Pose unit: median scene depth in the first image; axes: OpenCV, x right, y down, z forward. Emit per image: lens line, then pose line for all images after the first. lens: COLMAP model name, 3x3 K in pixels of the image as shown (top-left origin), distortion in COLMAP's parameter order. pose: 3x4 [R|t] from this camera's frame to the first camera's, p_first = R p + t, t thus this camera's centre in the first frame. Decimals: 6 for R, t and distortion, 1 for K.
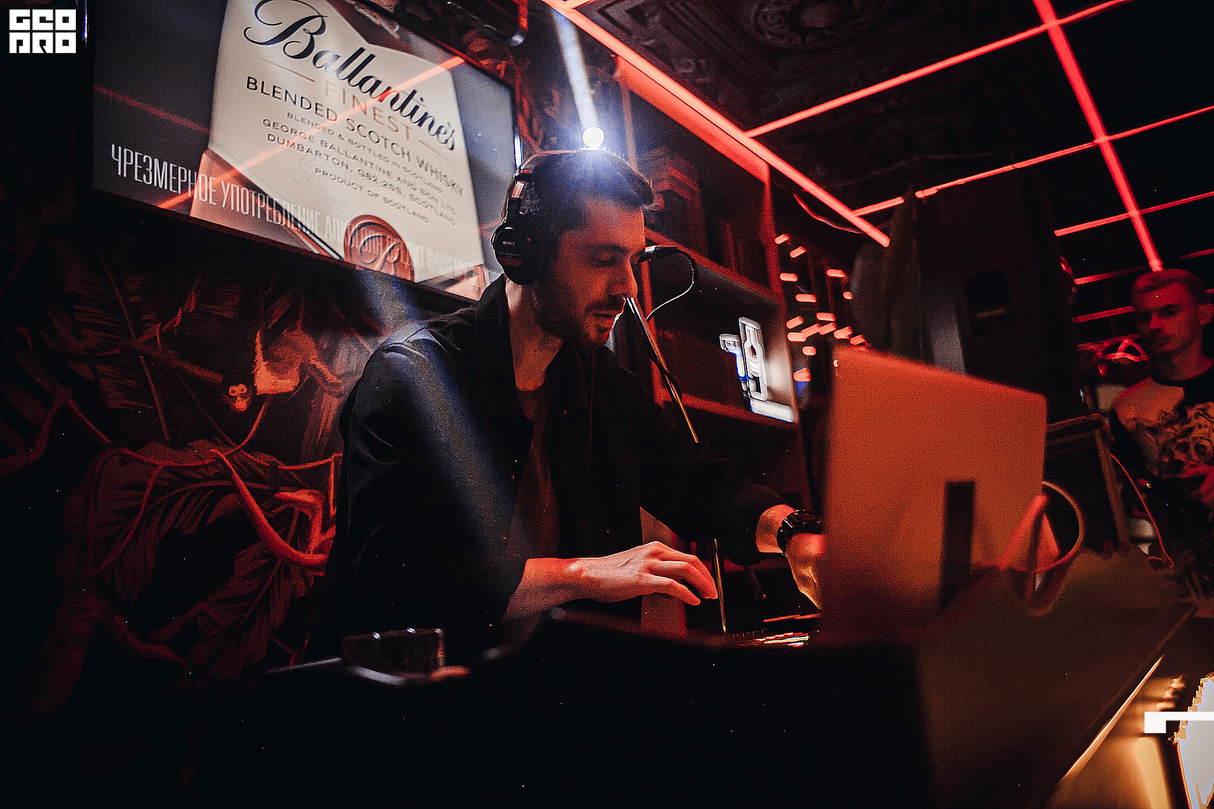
lens RADIAL K [[968.4, 0, 604.5], [0, 968.4, 402.1], [0, 0, 1]] dist [-0.091653, 0.119030]
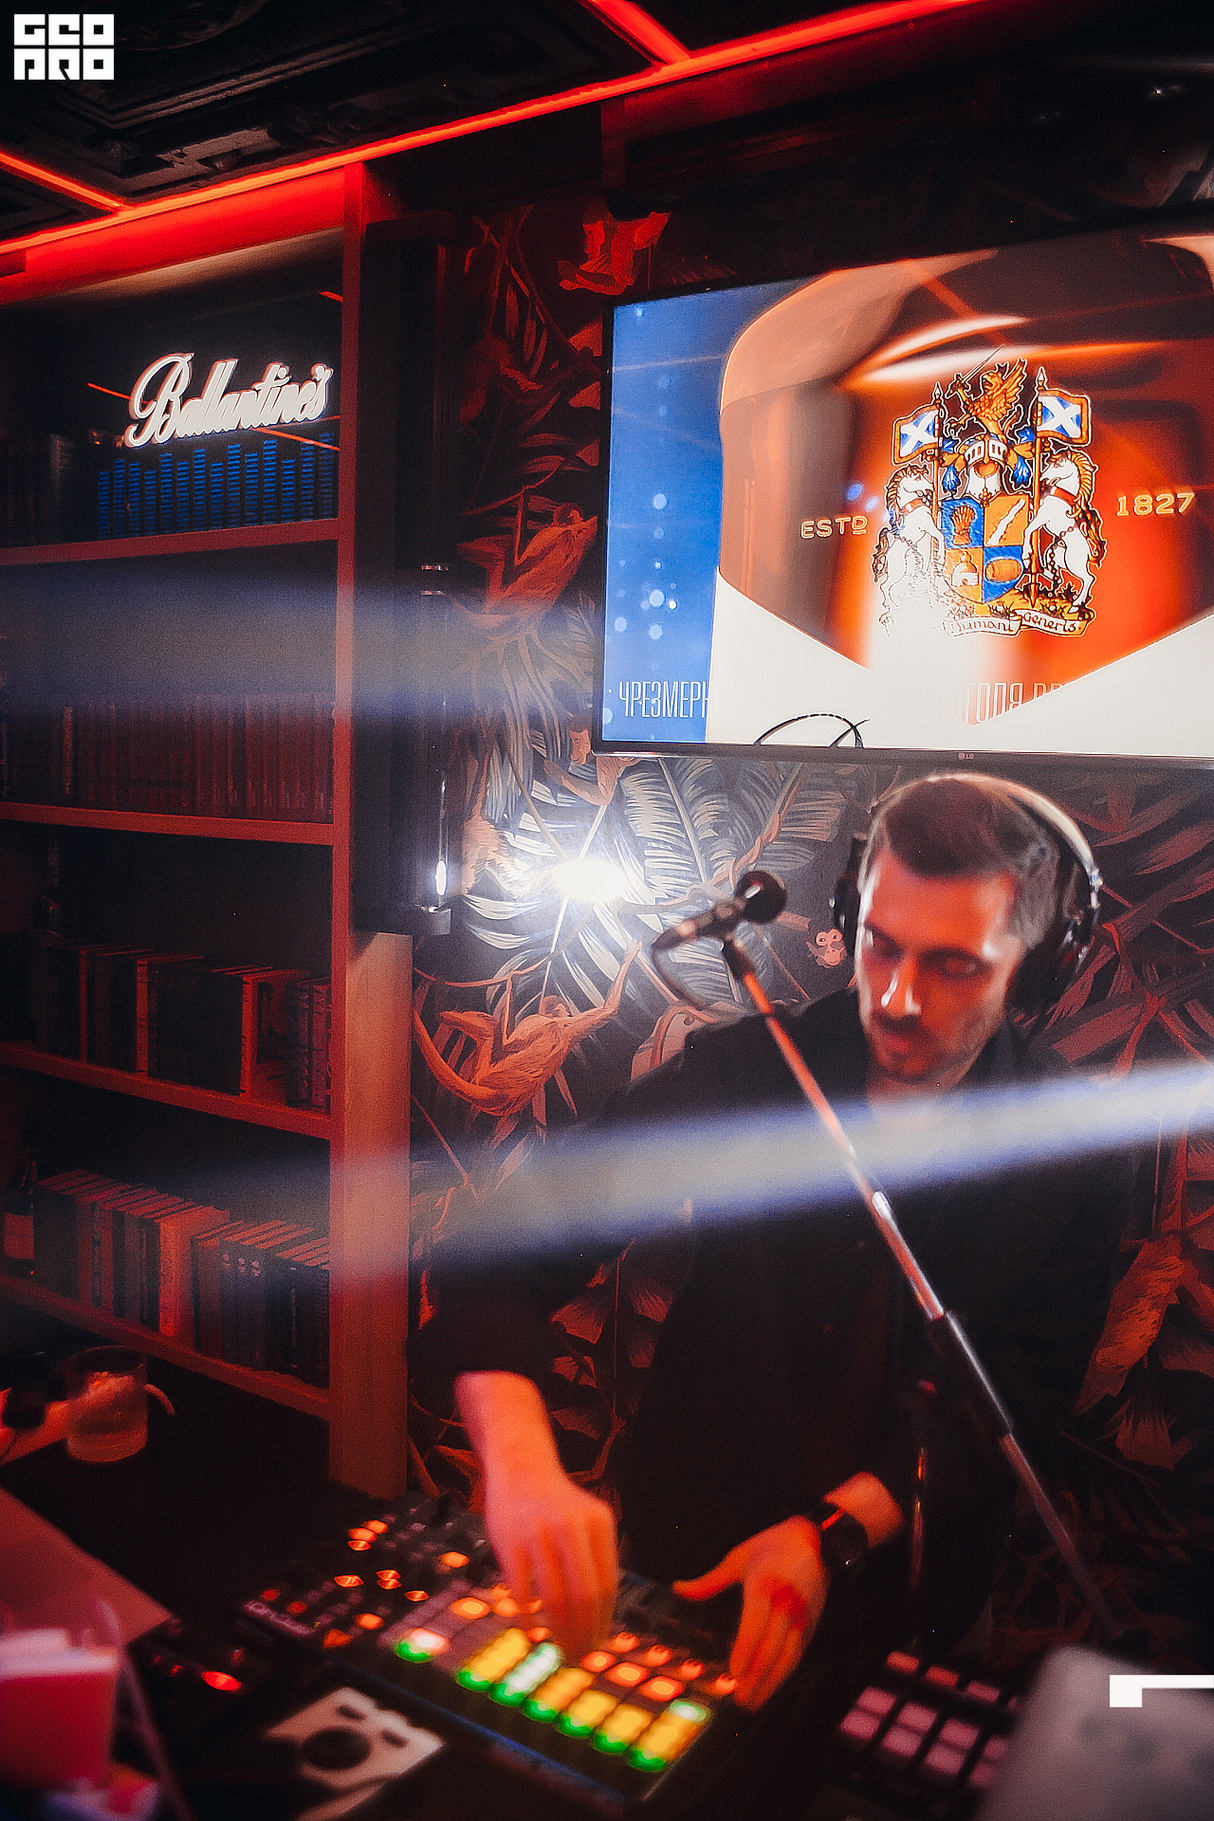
lens RADIAL K [[1452.6, 0, 574.8], [0, 1452.6, 916.4], [0, 0, 1]] dist [-0.091653, 0.119030]
pose [[0.035568, 0.192981, -0.980558, 0.718483], [0.158327, 0.967699, 0.196193, -0.279113], [0.986746, -0.162227, 0.003865, 0.773458]]
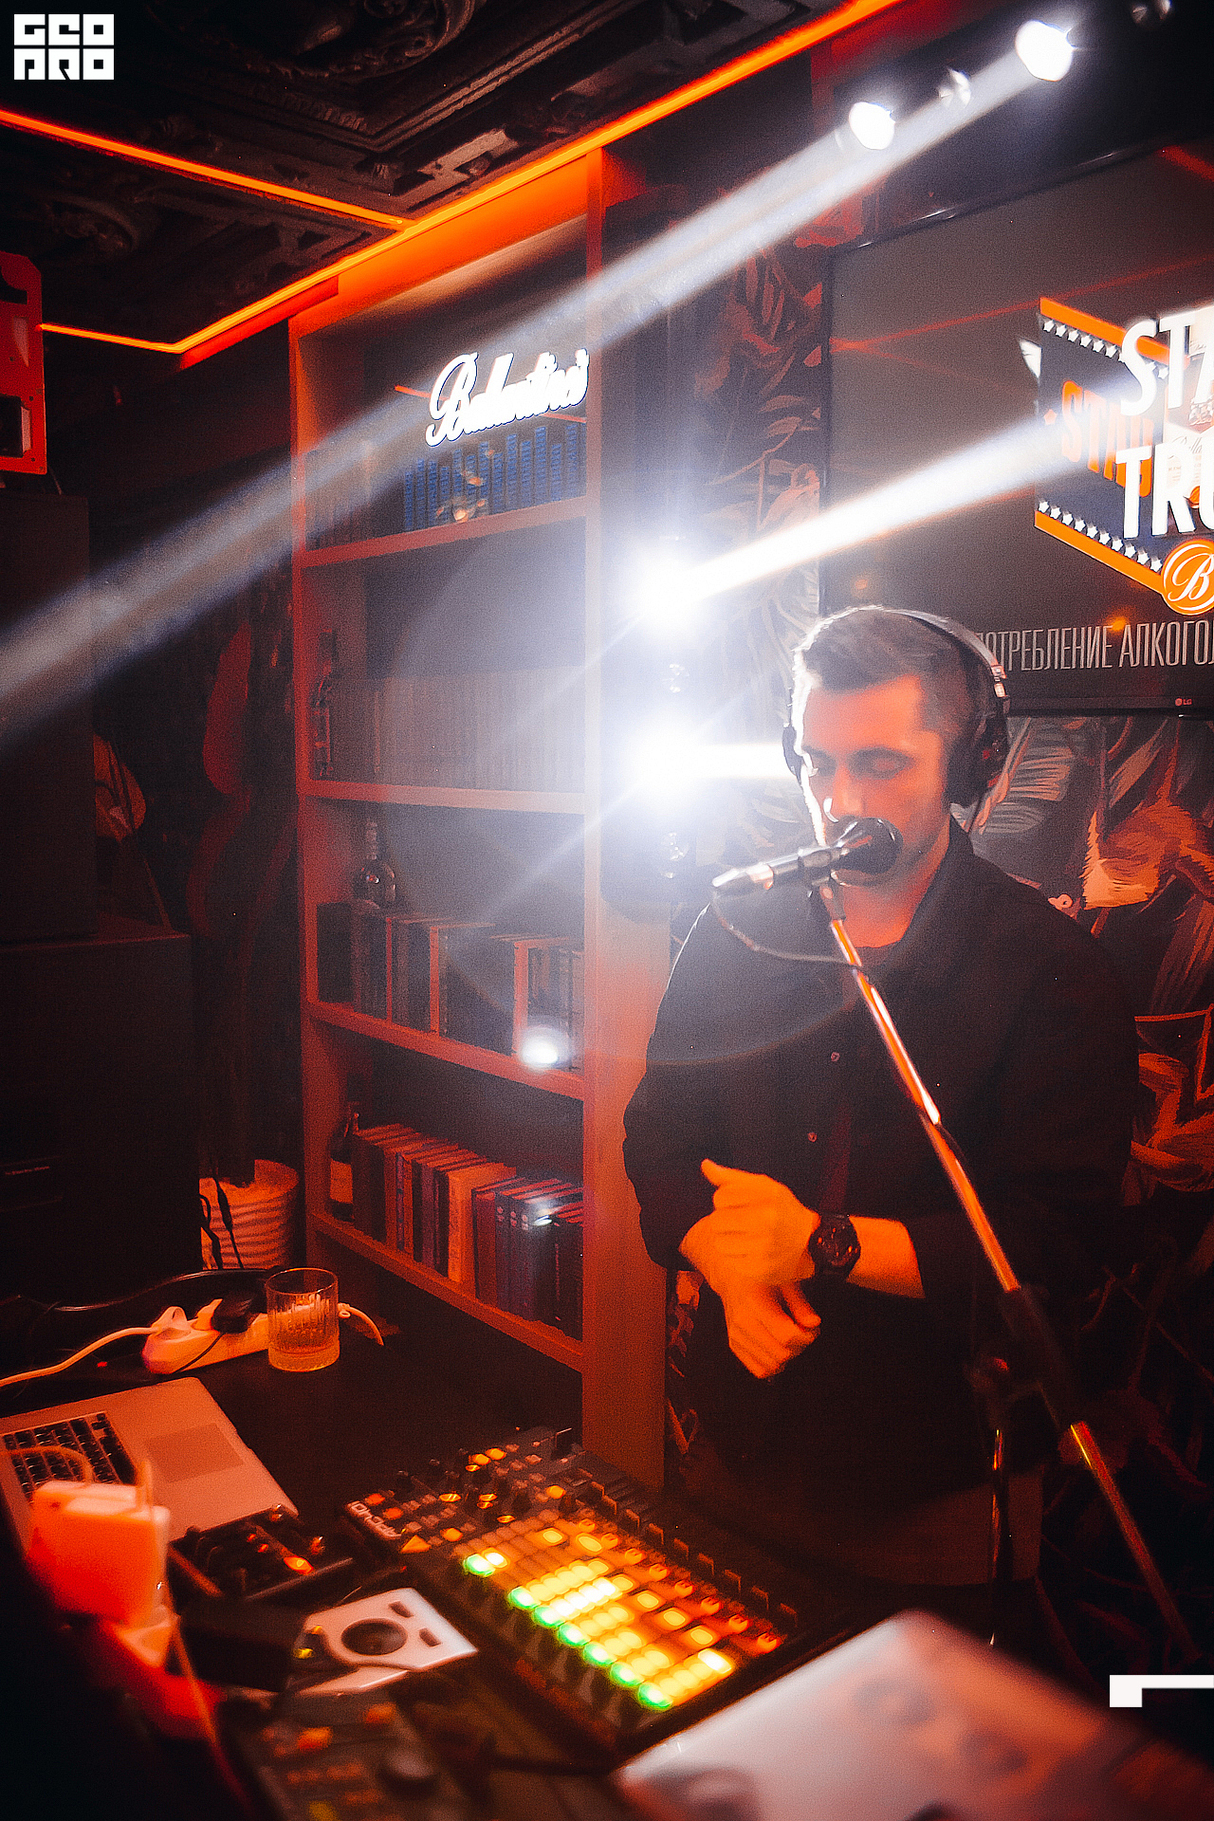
lens RADIAL K [[1452.6, 0, 592.6], [0, 1452.6, 916.8], [0, 0, 1]] dist [-0.091653, 0.119030]
pose [[-0.262294, 0.196322, -0.944807, 0.710295], [0.202859, 0.968426, 0.144913, -0.223322], [0.943425, -0.153653, -0.293838, 0.955962]]
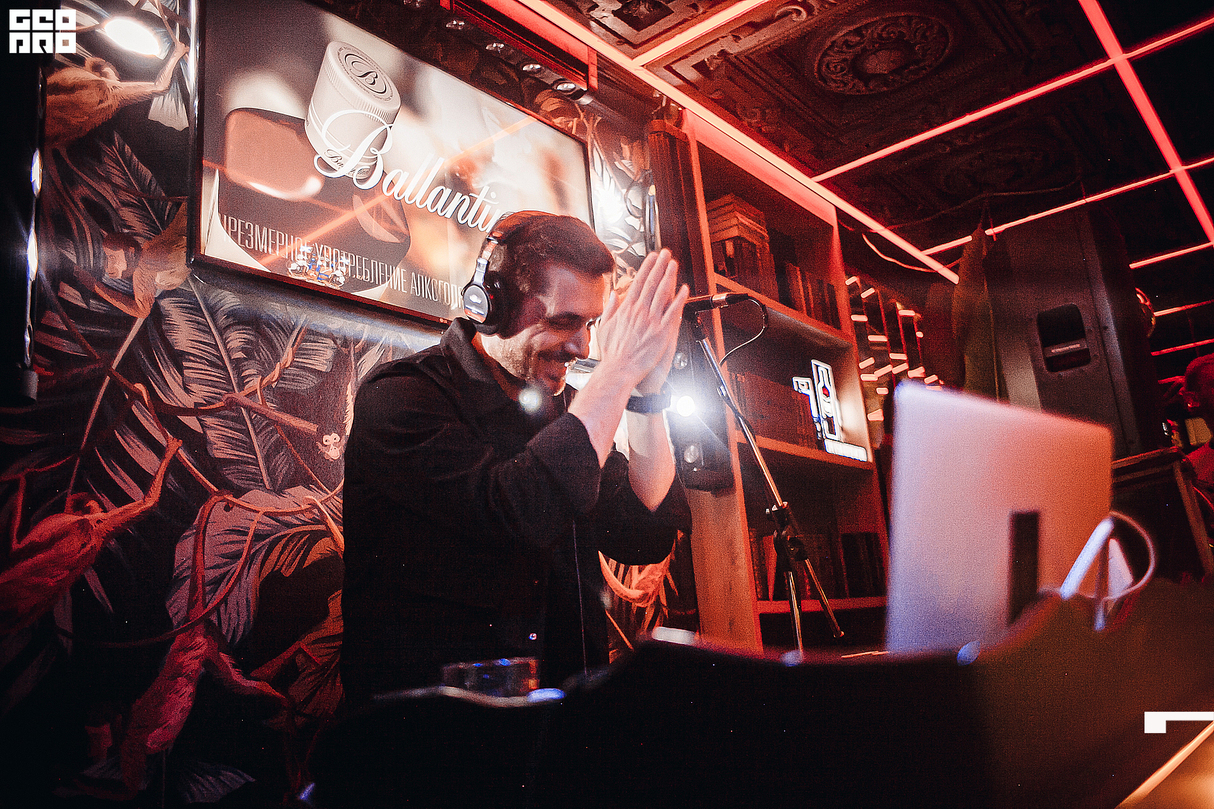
lens RADIAL K [[968.4, 0, 604.4], [0, 968.4, 401.7], [0, 0, 1]] dist [-0.091653, 0.119030]
pose [[0.996903, -0.021232, -0.075720, -0.001581], [0.017636, 0.998699, -0.047843, 0.002322], [0.076637, 0.046359, 0.995981, -0.032579]]
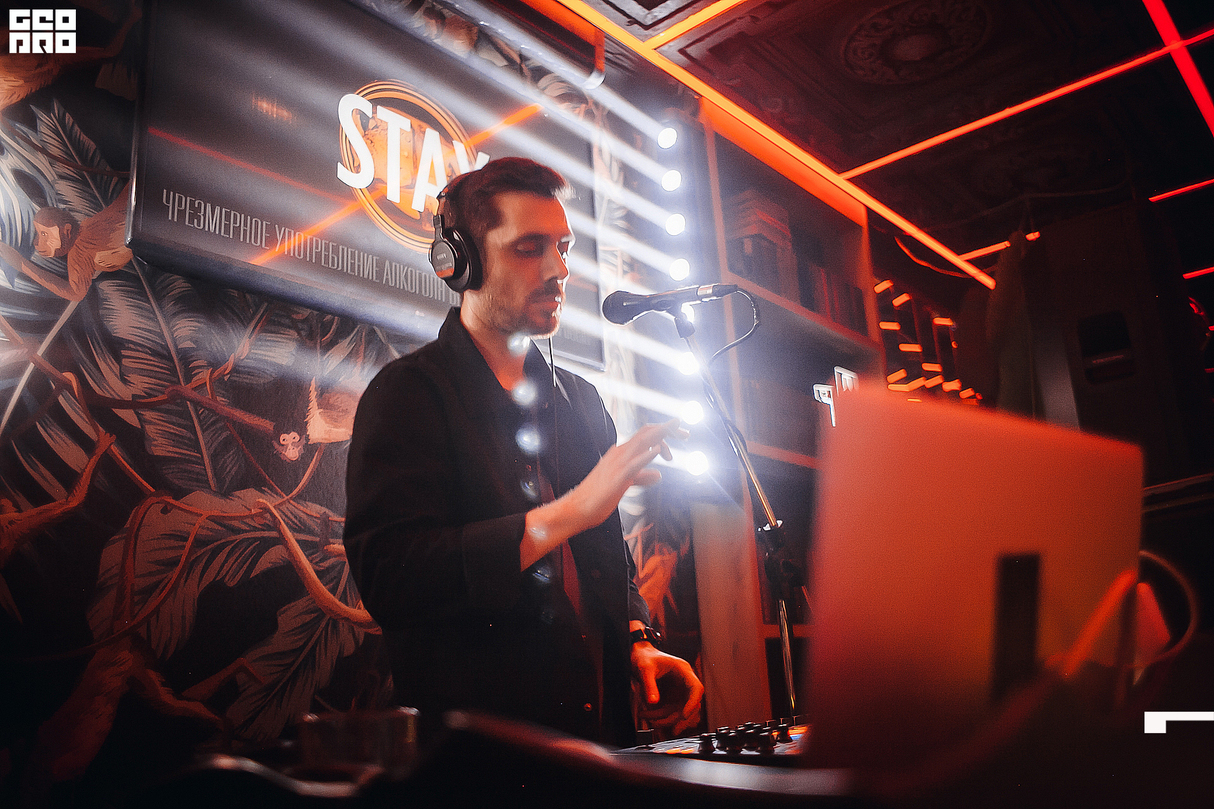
lens RADIAL K [[968.4, 0, 609.6], [0, 968.4, 403.9], [0, 0, 1]] dist [-0.091653, 0.119030]
pose [[0.993419, 0.001677, -0.114525, 0.050130], [-0.007841, 0.998543, -0.053393, 0.002024], [0.114268, 0.053940, 0.991984, 0.065829]]
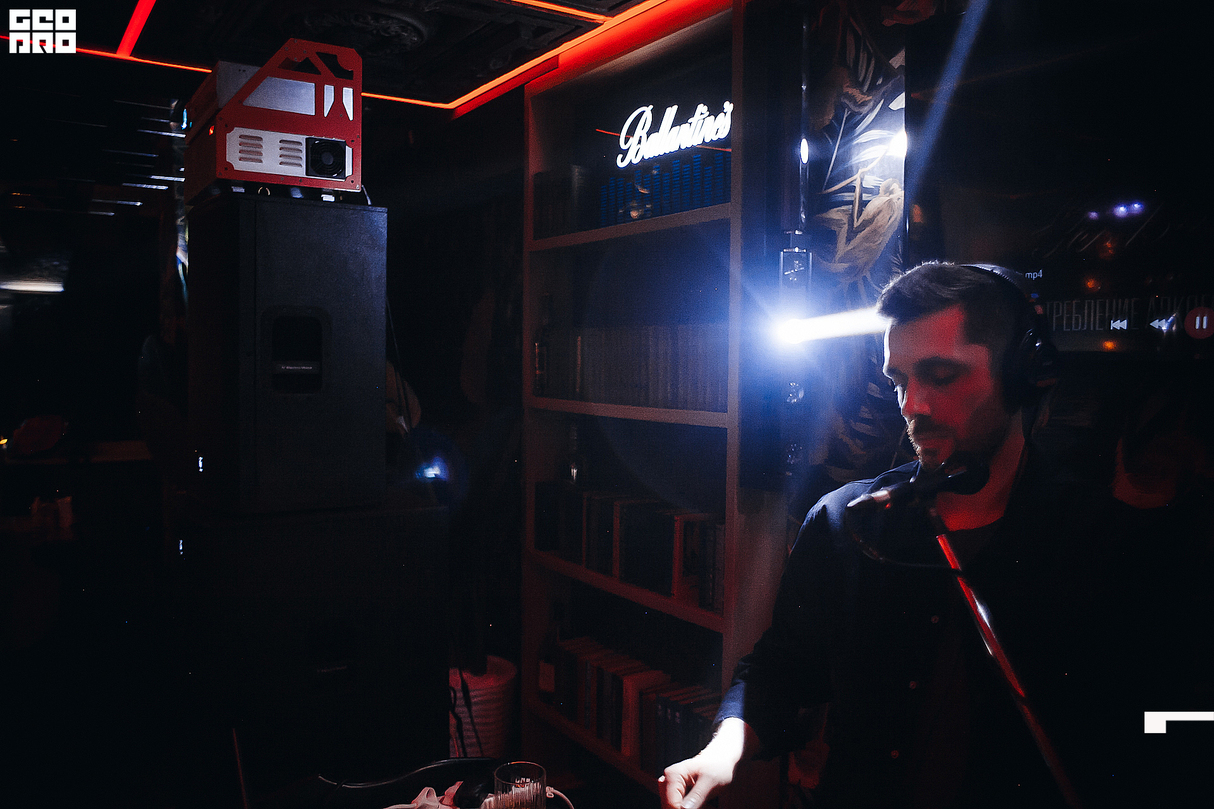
lens RADIAL K [[968.4, 0, 603.1], [0, 968.4, 410.5], [0, 0, 1]] dist [-0.091653, 0.119030]
pose [[-0.371731, 0.129389, -0.919279, 0.633100], [0.198510, 0.978414, 0.057441, -0.246726], [0.906868, -0.161133, -0.389392, 0.915078]]
